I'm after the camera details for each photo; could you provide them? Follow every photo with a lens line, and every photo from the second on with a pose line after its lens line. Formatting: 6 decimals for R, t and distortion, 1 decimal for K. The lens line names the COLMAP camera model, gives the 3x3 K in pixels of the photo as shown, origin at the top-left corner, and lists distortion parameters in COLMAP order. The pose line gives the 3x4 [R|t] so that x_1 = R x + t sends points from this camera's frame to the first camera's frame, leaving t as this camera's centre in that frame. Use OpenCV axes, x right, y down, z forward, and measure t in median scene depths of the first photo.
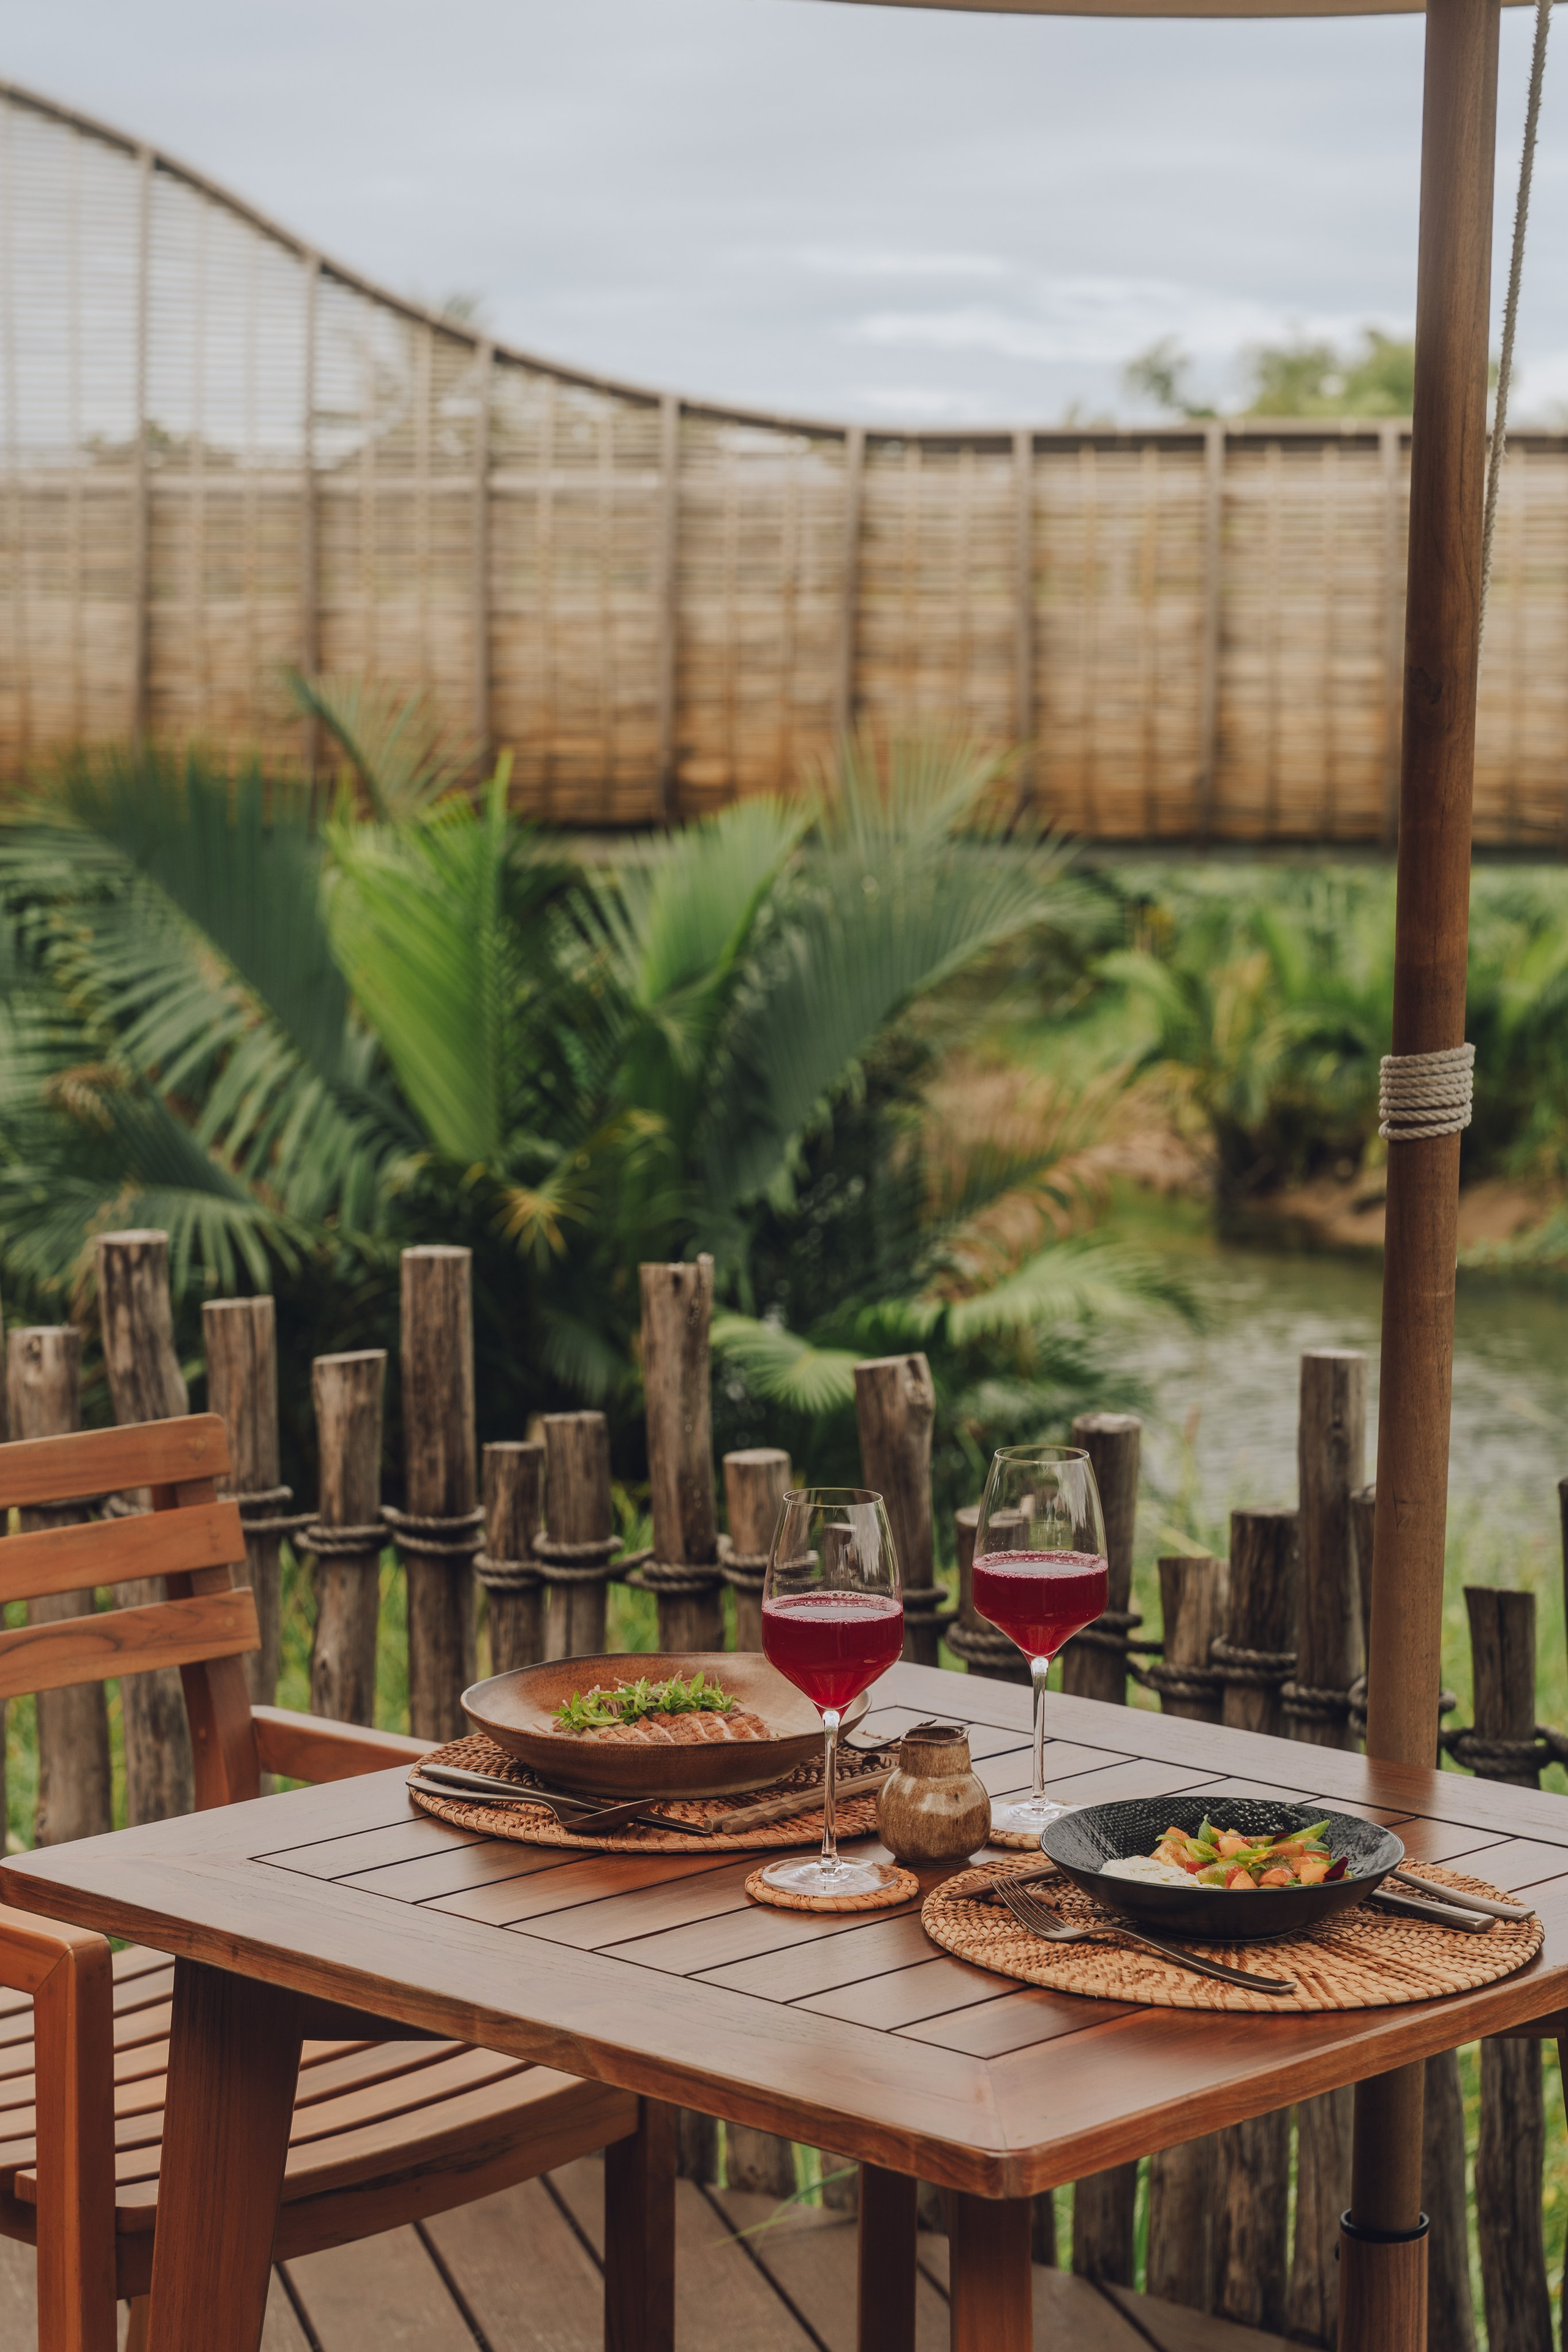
lens RADIAL K [[5240.5, 0, 784.0], [0, 5240.5, 1176.0], [0, 0, 1]] dist [0.011274, 0.042562]
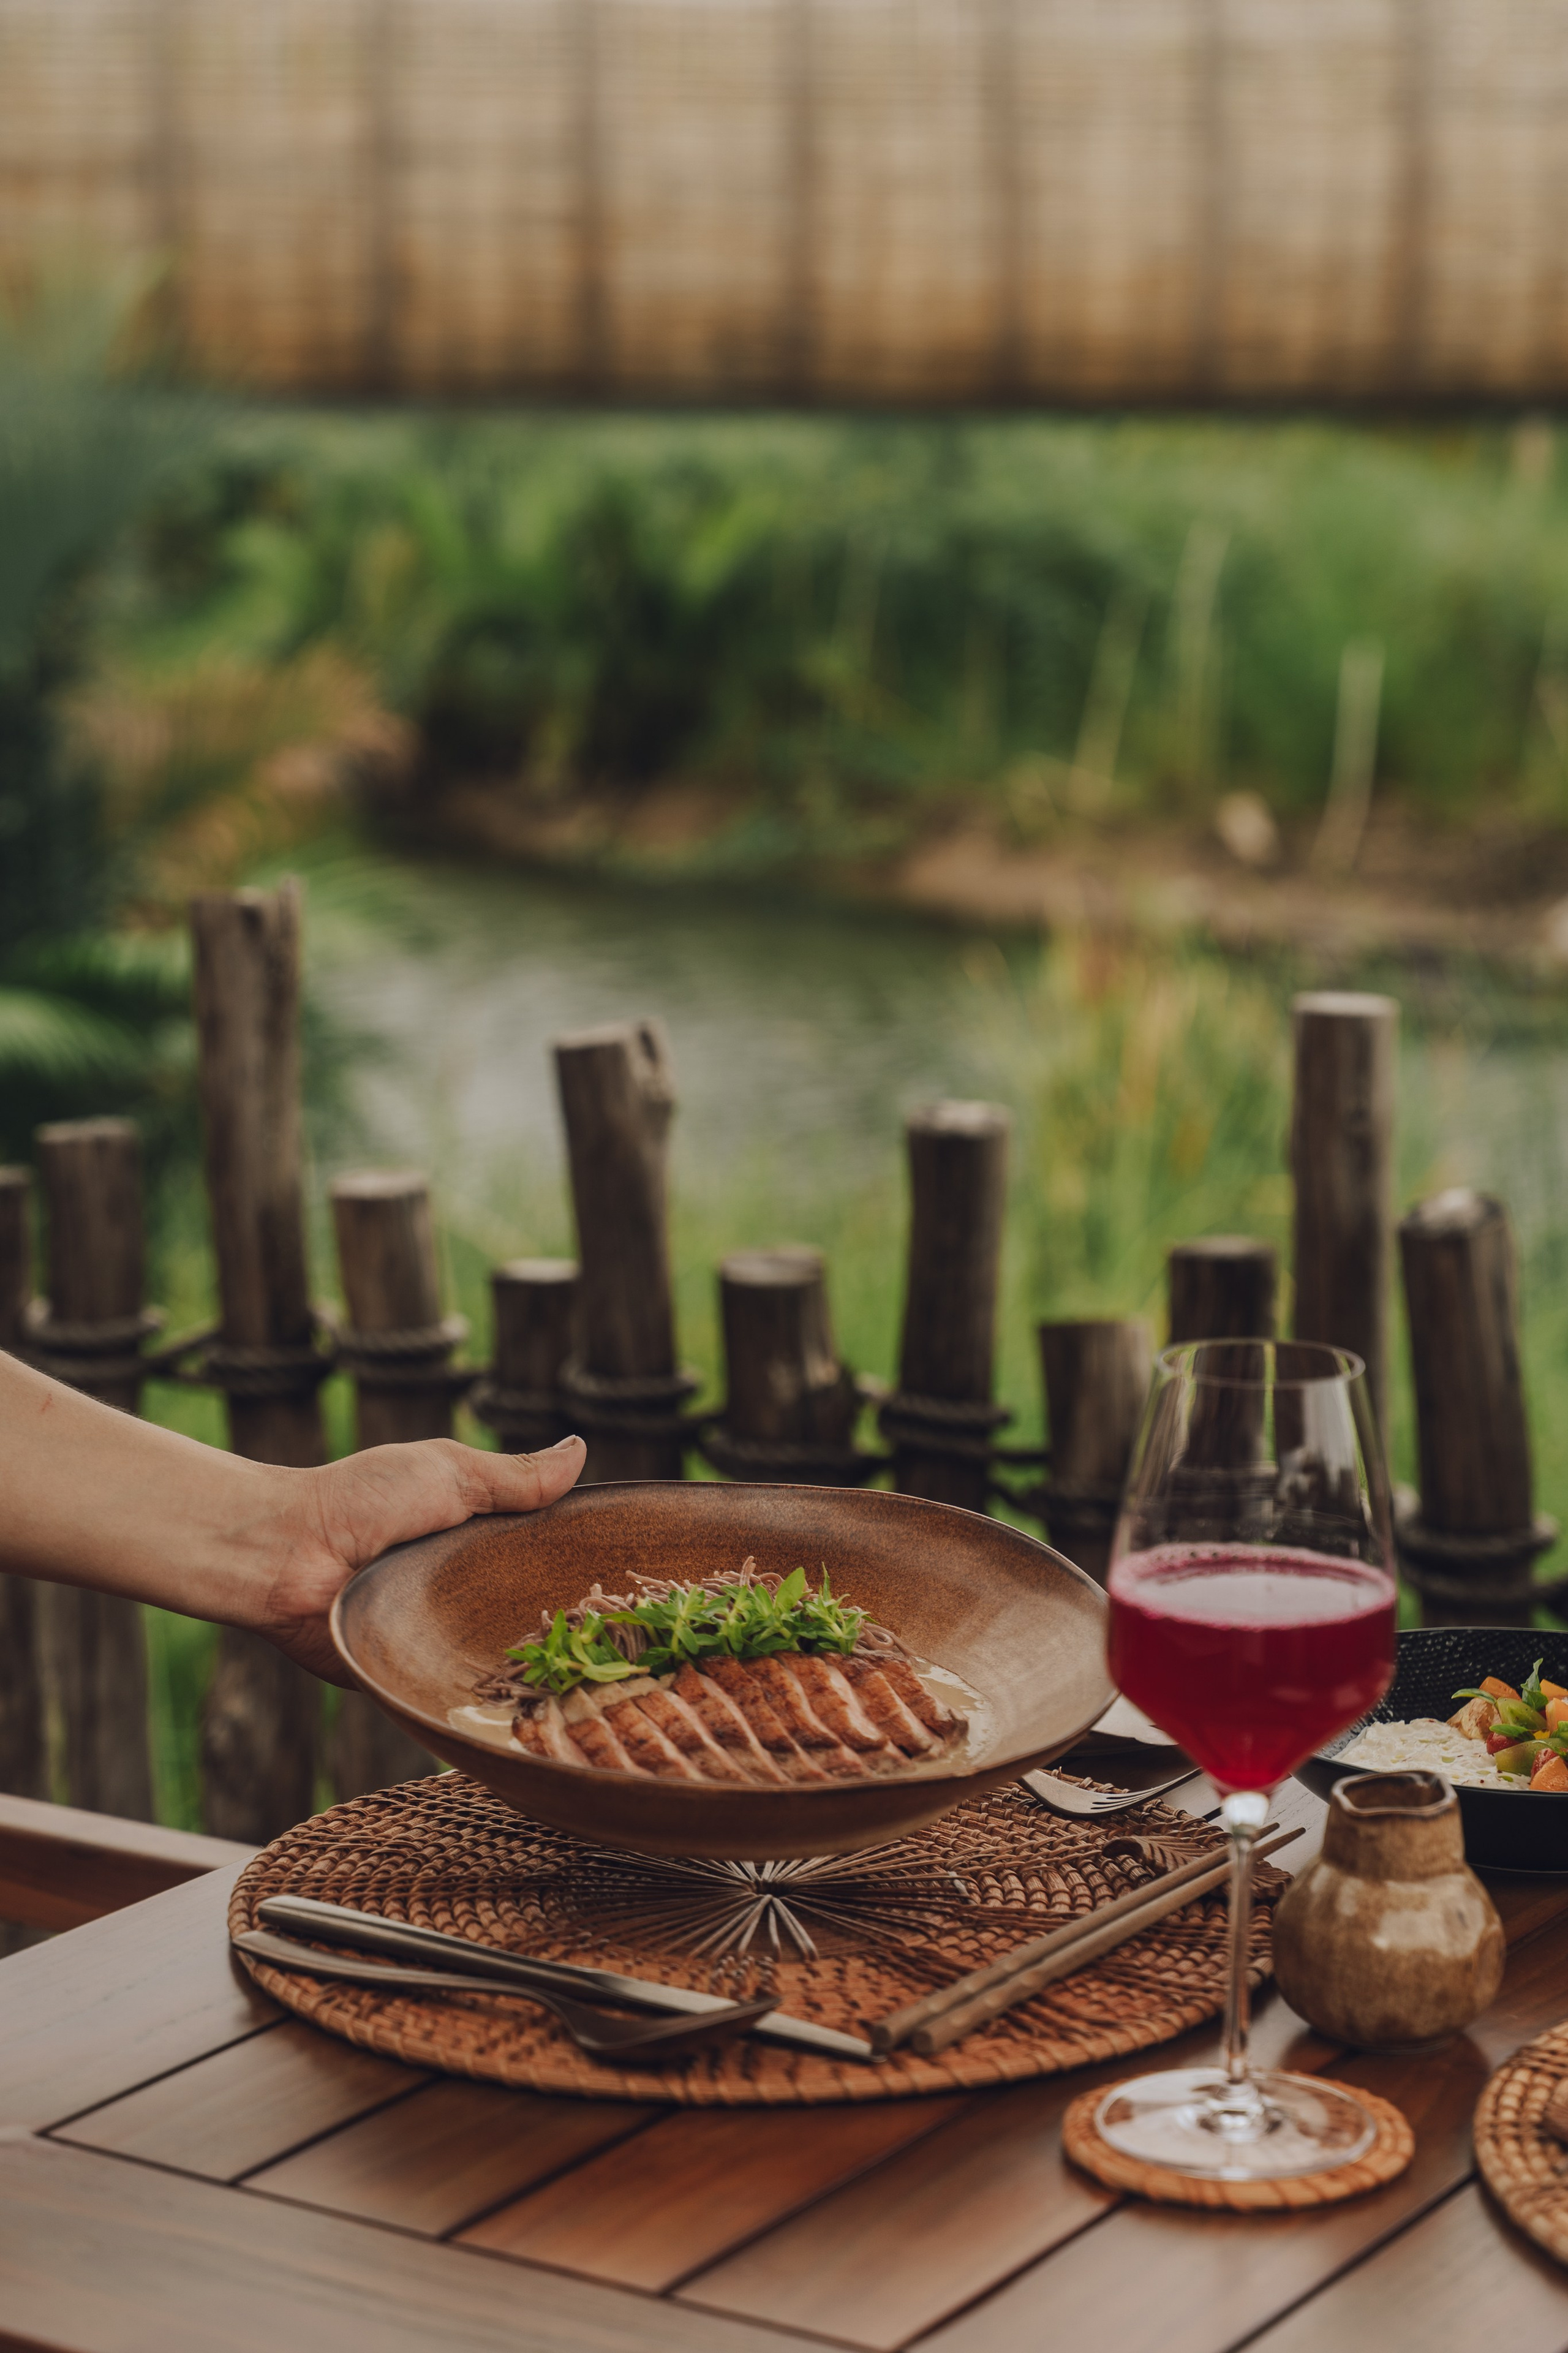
lens RADIAL K [[5242.3, 0, 784.0], [0, 5242.3, 1176.5], [0, 0, 1]] dist [0.011274, 0.042562]
pose [[0.980567, -0.029679, 0.193929, -0.071012], [0.015353, 0.997068, 0.074966, 0.005906], [-0.195585, -0.070532, 0.978147, 0.326765]]
